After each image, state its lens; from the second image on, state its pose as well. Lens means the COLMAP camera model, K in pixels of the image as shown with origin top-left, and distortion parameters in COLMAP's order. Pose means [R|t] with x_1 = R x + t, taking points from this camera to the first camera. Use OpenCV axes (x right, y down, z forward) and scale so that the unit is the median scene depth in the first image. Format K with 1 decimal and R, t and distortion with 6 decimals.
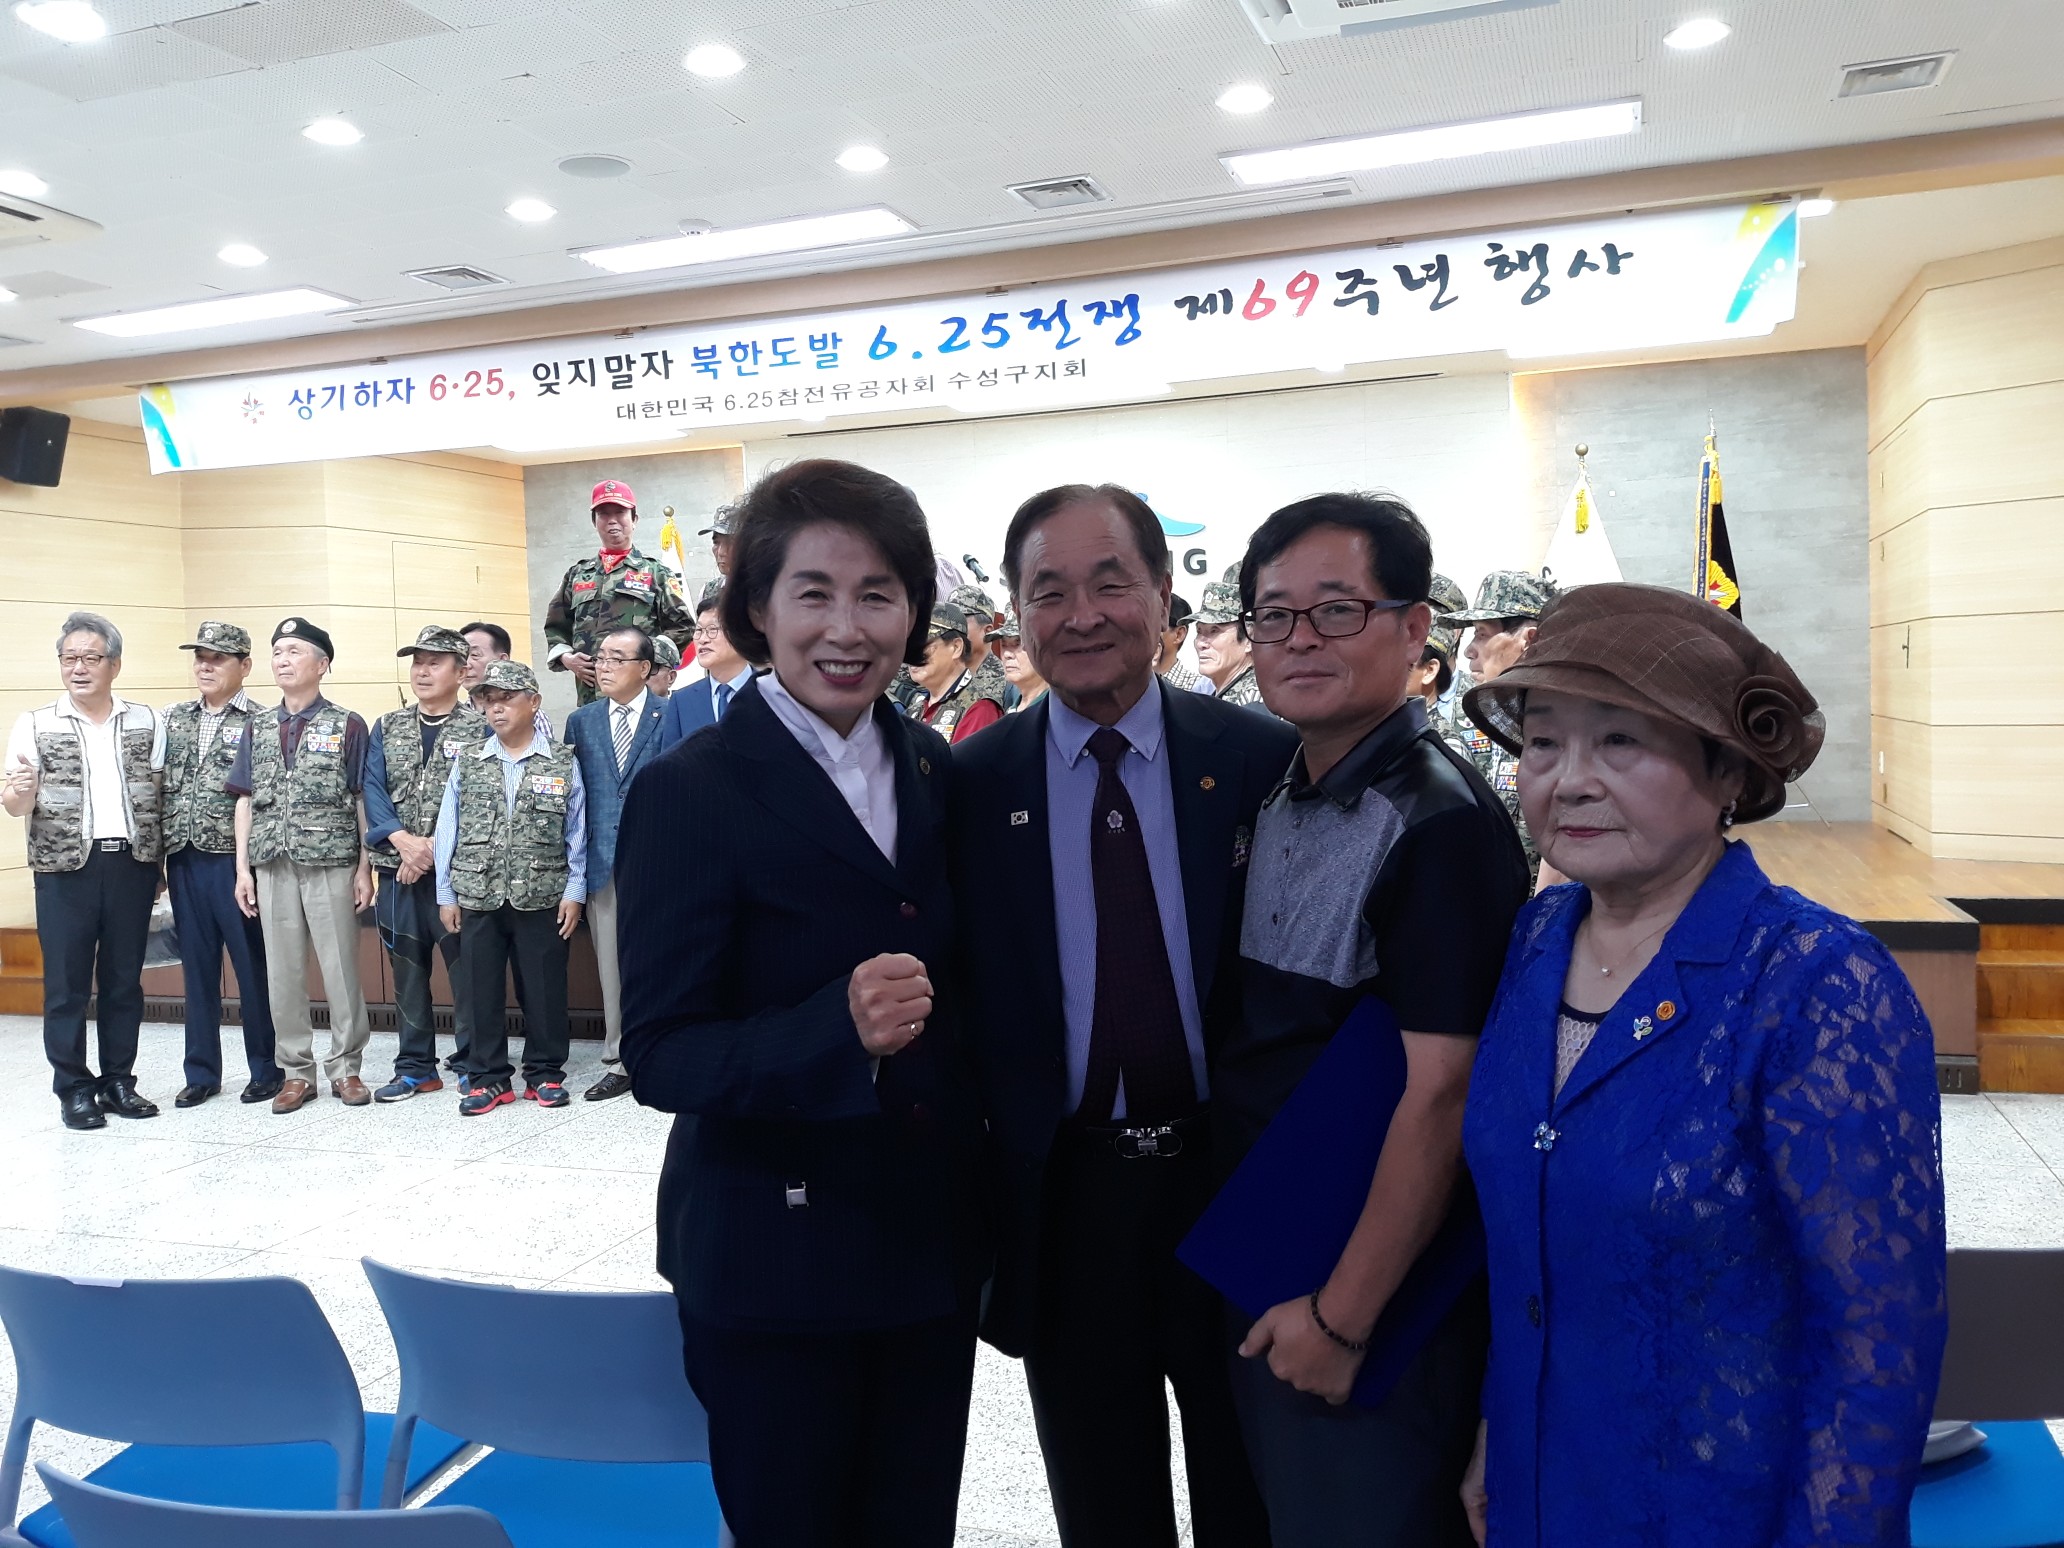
lens RADIAL K [[1669.6, 0, 1035.1], [0, 1669.6, 780.3], [0, 0, 1]] dist [-0.011932, 0.027102]
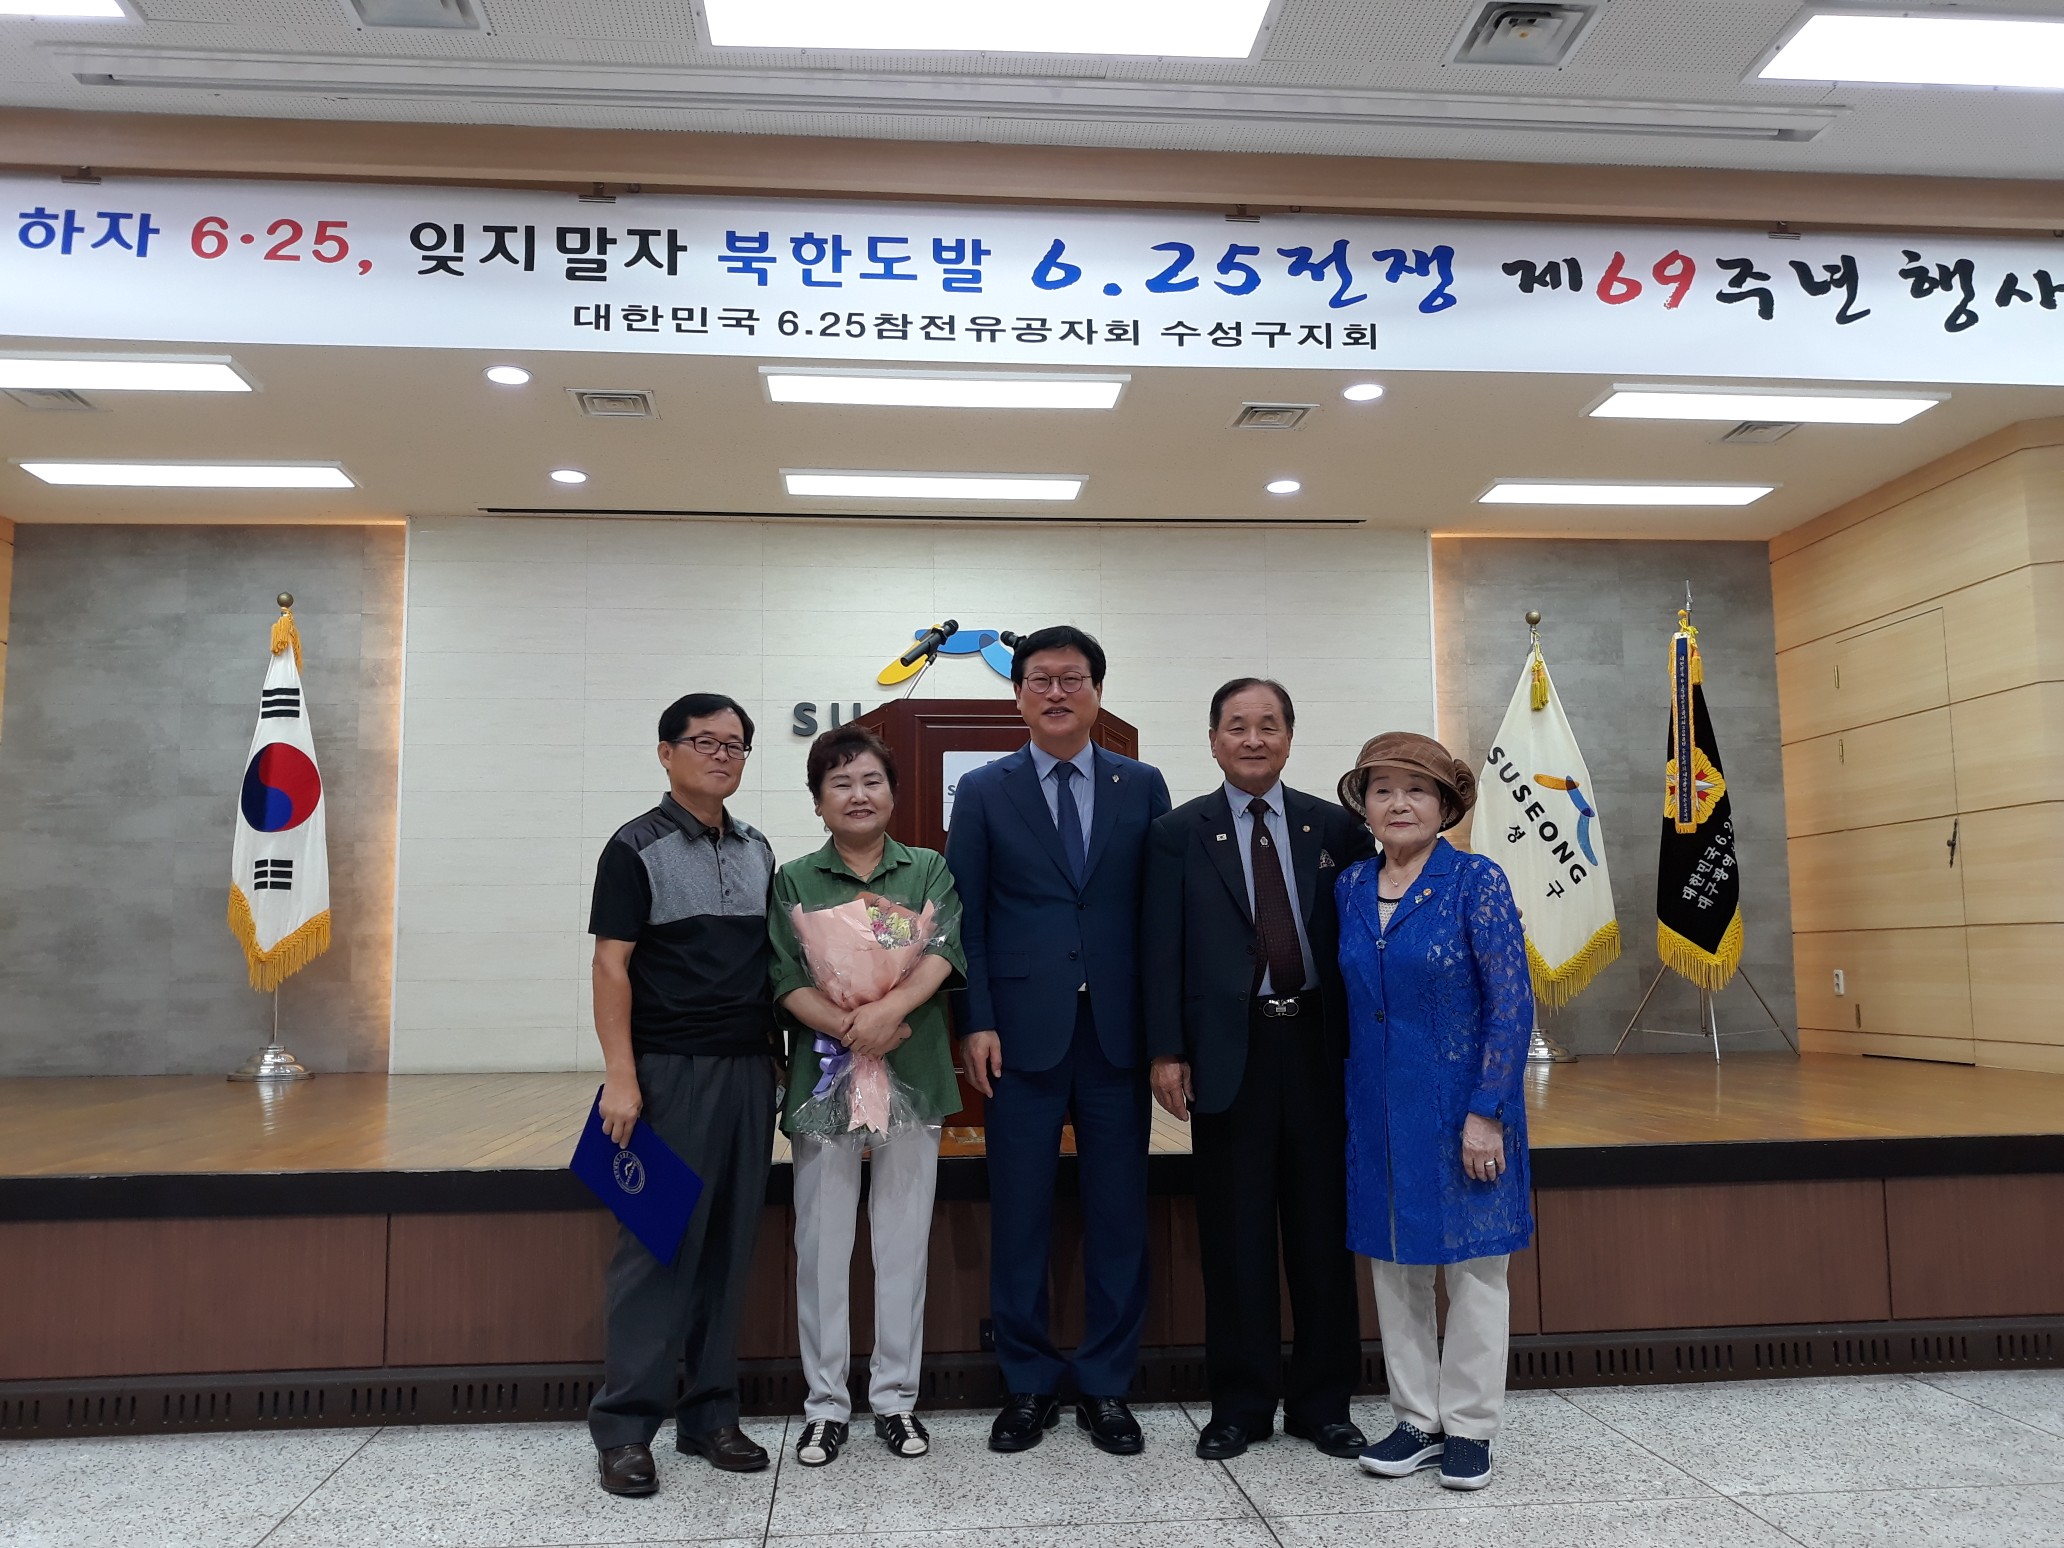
lens RADIAL K [[1669.6, 0, 1043.4], [0, 1669.6, 760.8], [0, 0, 1]] dist [-0.011932, 0.027102]
pose [[0.921104, 0.075486, 0.381928, -0.328177], [-0.008352, 0.984629, -0.174461, 0.042846], [-0.389227, 0.157507, 0.907576, 0.435056]]
